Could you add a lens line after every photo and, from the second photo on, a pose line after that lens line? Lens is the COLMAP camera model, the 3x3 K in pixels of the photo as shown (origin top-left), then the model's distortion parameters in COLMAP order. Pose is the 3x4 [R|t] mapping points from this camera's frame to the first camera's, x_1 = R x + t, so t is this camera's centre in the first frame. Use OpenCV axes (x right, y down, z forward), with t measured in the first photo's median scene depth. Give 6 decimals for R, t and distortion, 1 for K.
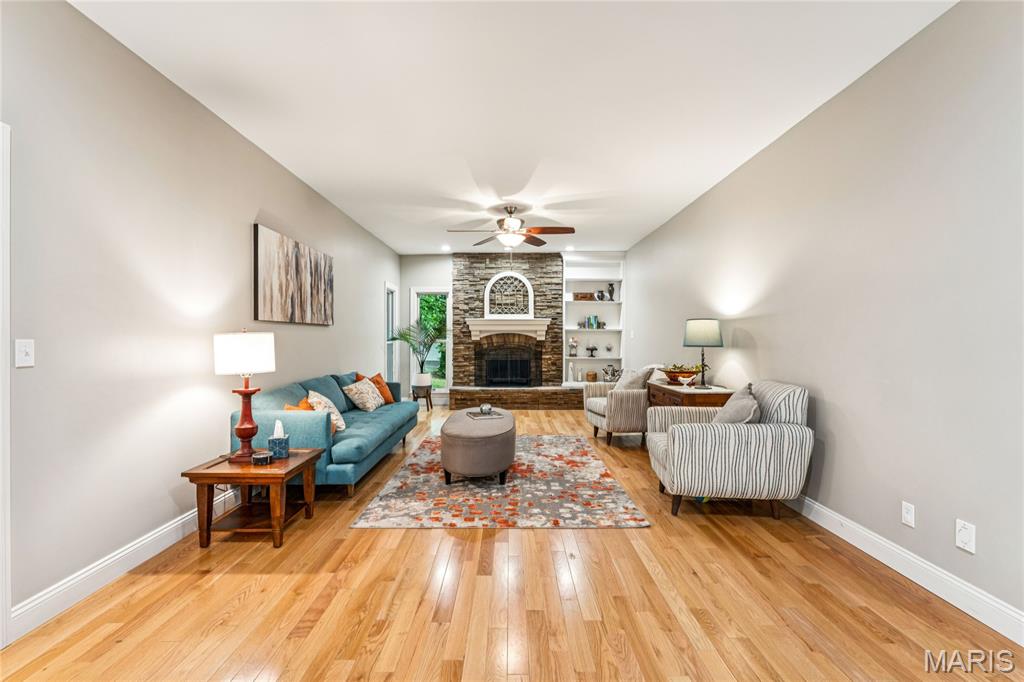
lens RADIAL K [[452.0, 0, 512.0], [0, 452.0, 341.0], [0, 0, 1]] dist [-0.002754, -0.000241]
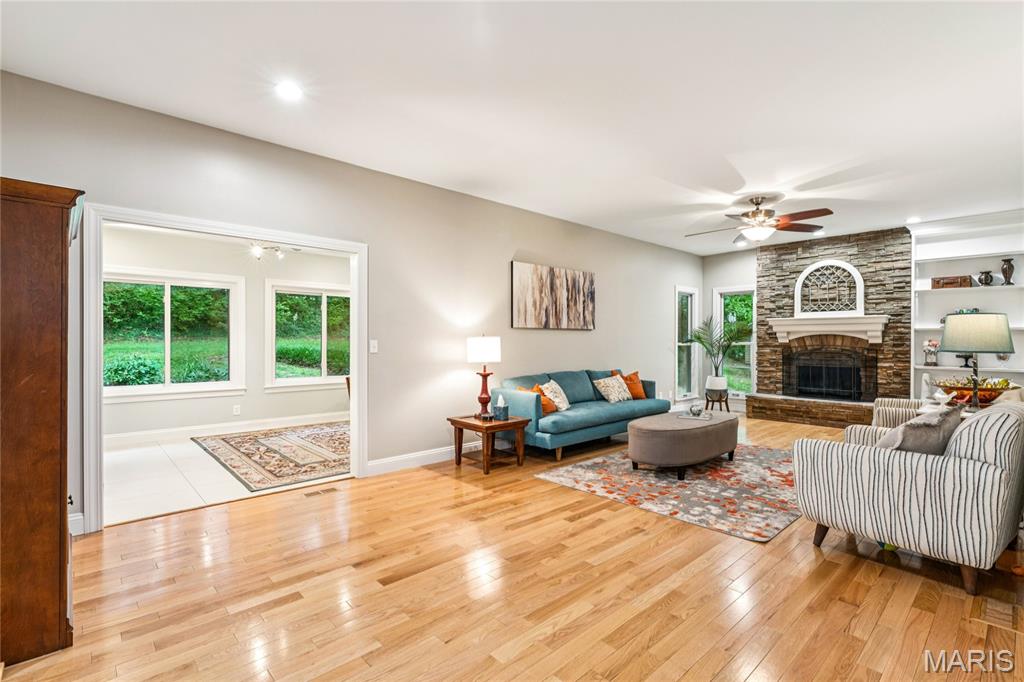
lens RADIAL K [[477.3, 0, 512.0], [0, 477.3, 341.0], [0, 0, 1]] dist [-0.000694, -0.000181]
pose [[0.677291, 0.002216, -0.735712, 0.410129], [-0.006003, 0.999979, -0.002515, 0.000763], [0.735691, 0.006120, 0.677290, -0.028074]]
